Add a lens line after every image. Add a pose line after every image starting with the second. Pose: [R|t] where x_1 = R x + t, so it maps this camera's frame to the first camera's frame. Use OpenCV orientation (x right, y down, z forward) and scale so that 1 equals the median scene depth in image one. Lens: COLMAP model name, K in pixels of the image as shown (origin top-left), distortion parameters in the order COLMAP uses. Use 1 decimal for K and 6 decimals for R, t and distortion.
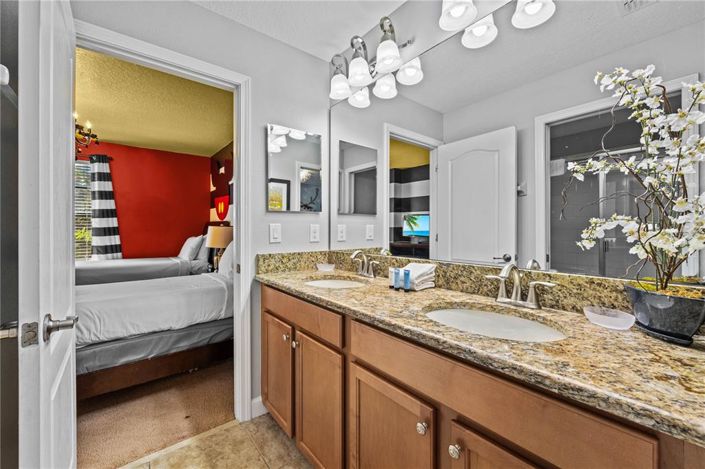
lens RADIAL K [[287.3, 0, 352.2], [0, 287.3, 231.0], [0, 0, 1]] dist [0.001207, -0.000016]
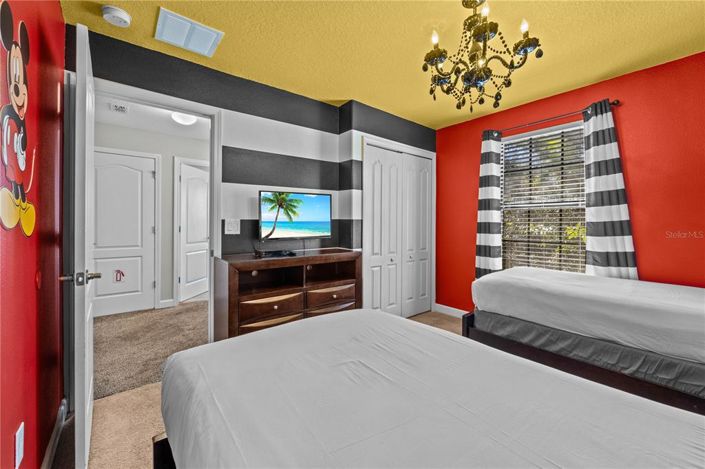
lens RADIAL K [[287.3, 0, 346.1], [0, 287.3, 223.2], [0, 0, 1]] dist [0.001207, -0.000016]
pose [[-0.008149, -0.002969, -0.999962, -0.260631], [-0.003685, 0.999989, -0.002939, -0.005664], [0.999960, 0.003661, -0.008160, 0.468030]]
